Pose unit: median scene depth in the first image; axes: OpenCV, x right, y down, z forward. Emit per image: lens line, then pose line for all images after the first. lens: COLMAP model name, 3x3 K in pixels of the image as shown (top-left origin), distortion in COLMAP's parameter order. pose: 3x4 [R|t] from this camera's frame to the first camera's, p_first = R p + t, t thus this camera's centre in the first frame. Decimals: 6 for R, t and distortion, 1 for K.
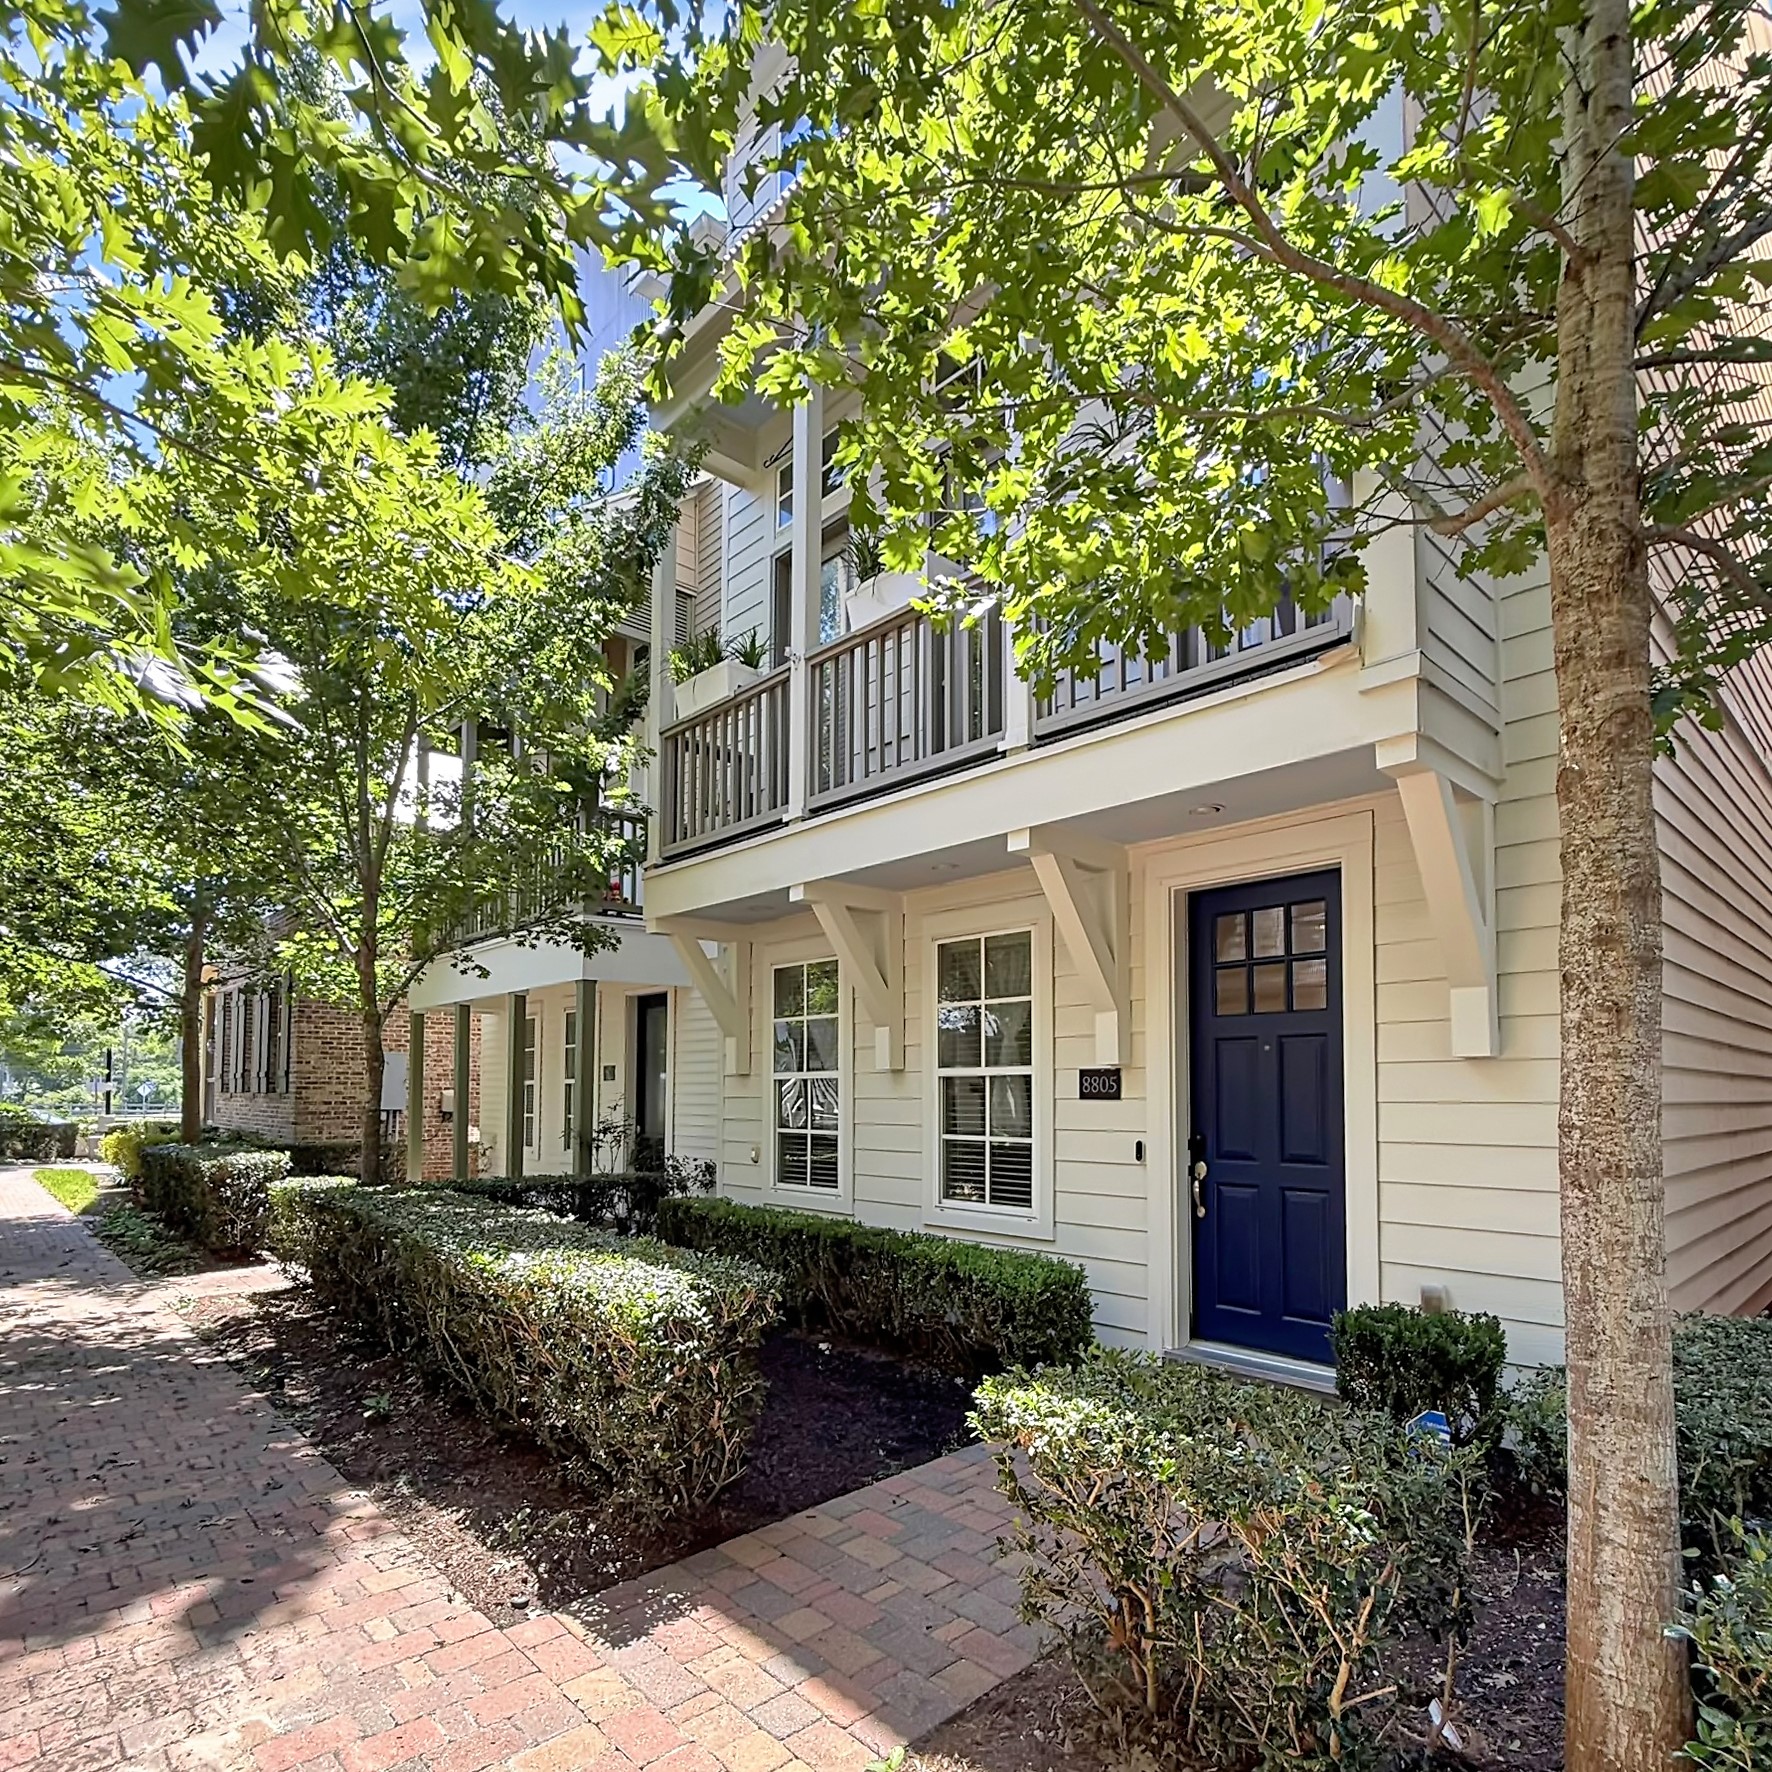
lens RADIAL K [[1009.1, 0, 885.7], [0, 1009.1, 975.7], [0, 0, 1]] dist [0.001101, 0.000337]
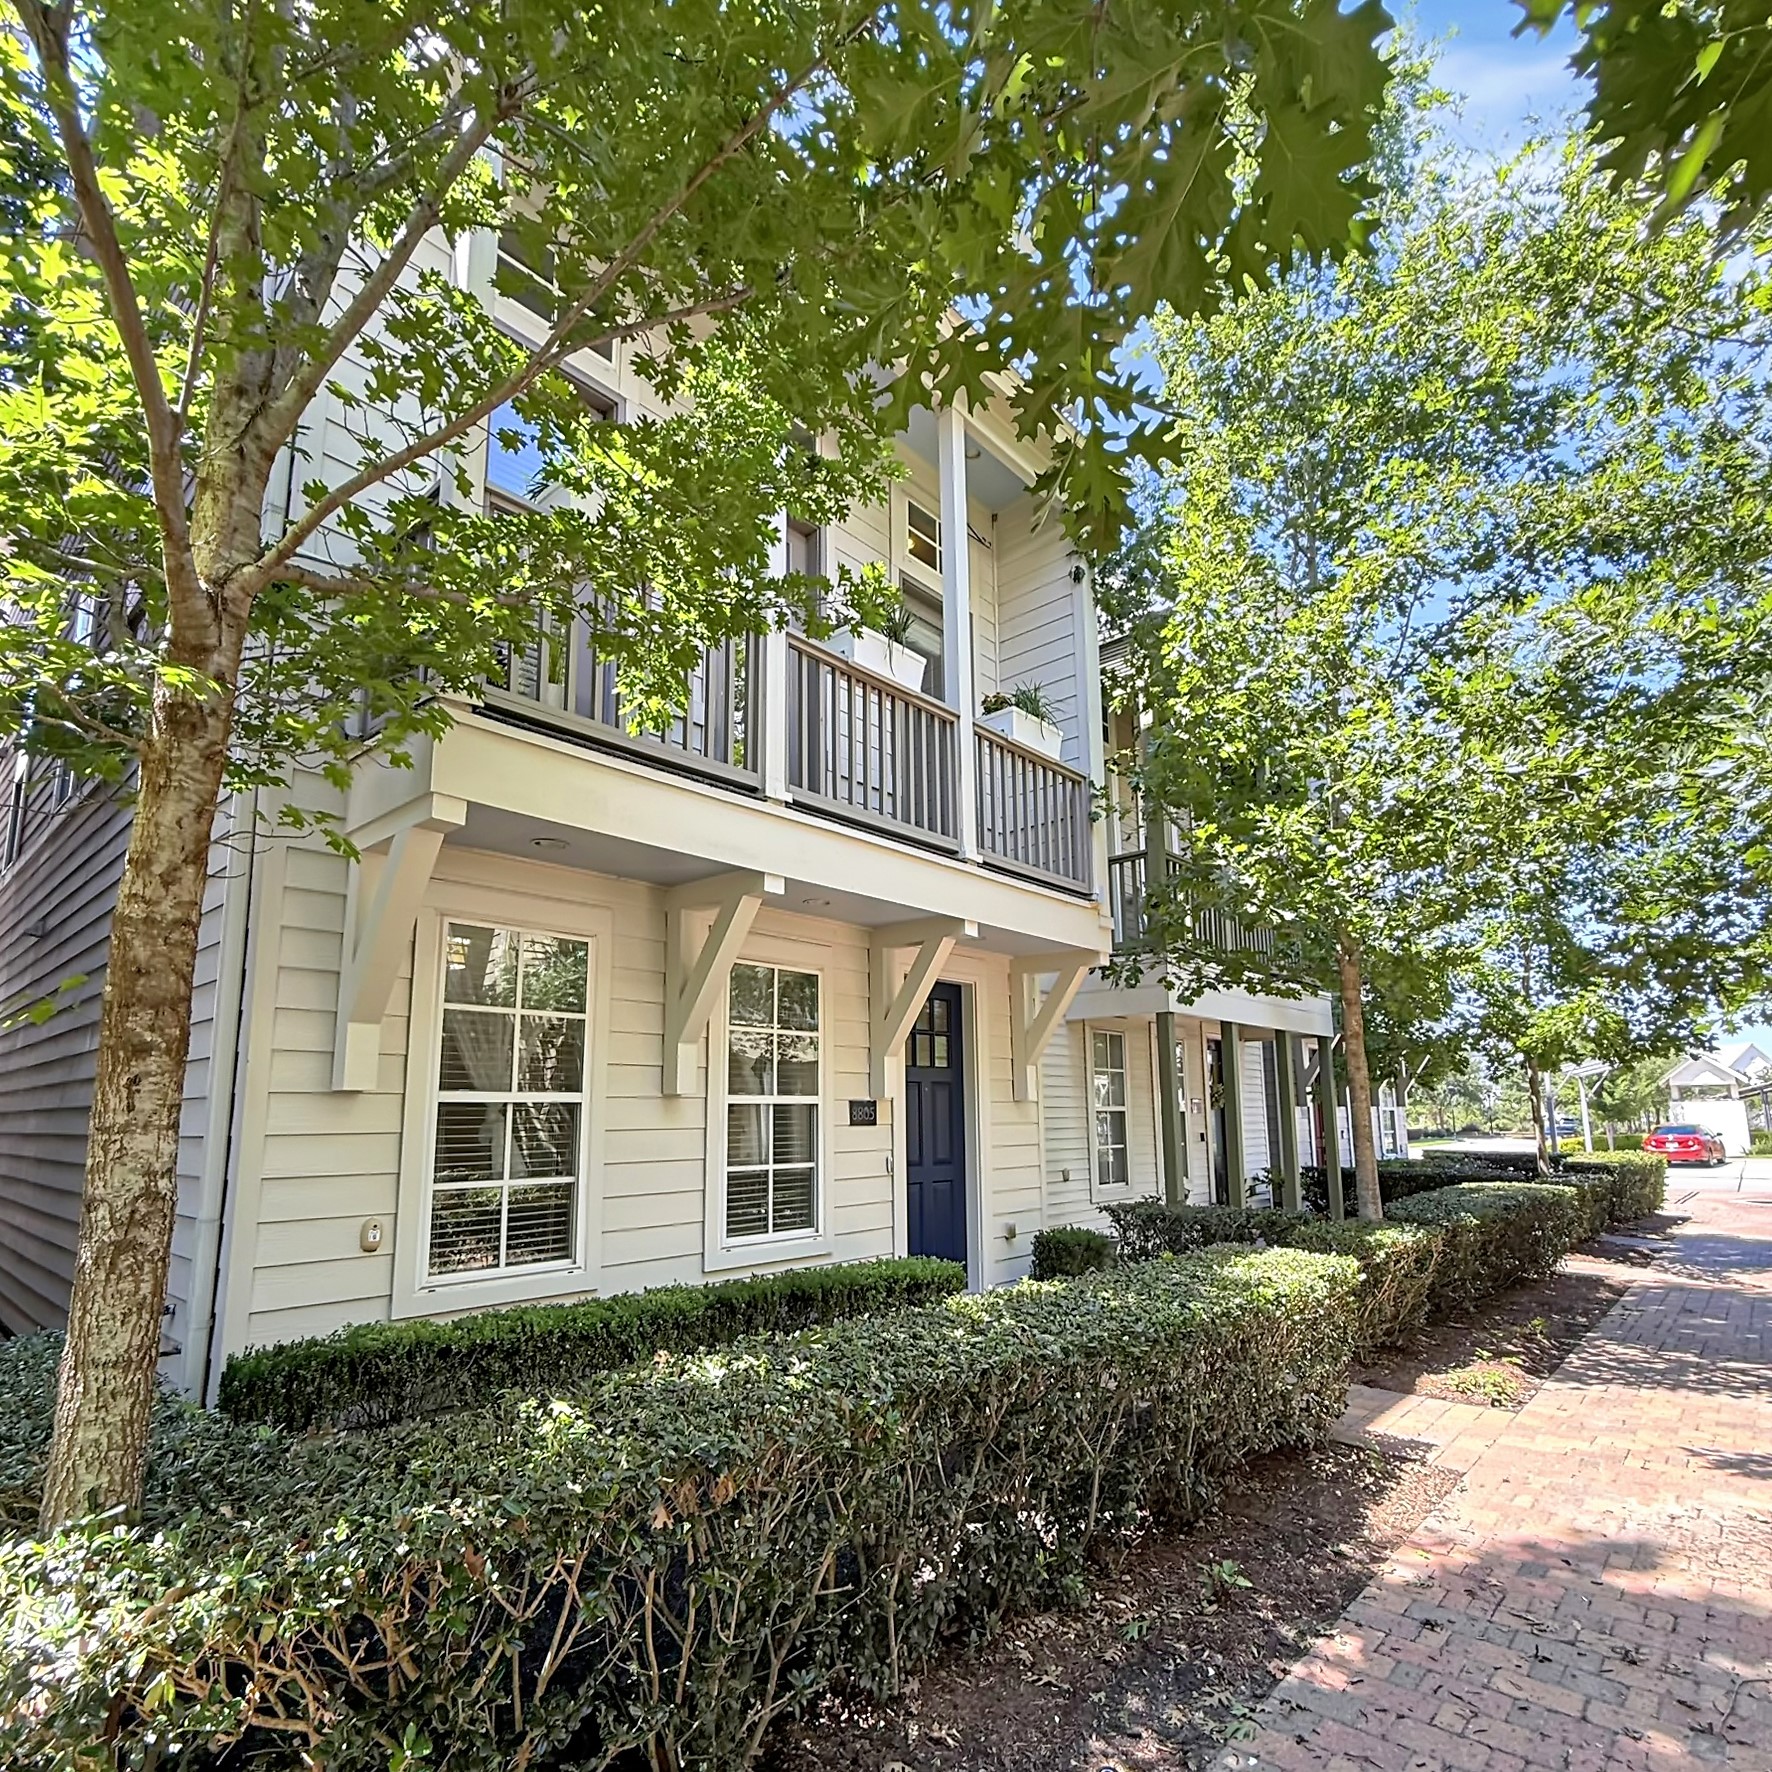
lens RADIAL K [[957.5, 0, 886.0], [0, 957.5, 886.0], [0, 0, 1]] dist [0.005980, 0.000544]
pose [[-0.080671, 0.238606, 0.967760, -0.922879], [-0.106340, 0.963323, -0.246376, 0.116222], [-0.991052, -0.122787, -0.052339, 0.984264]]
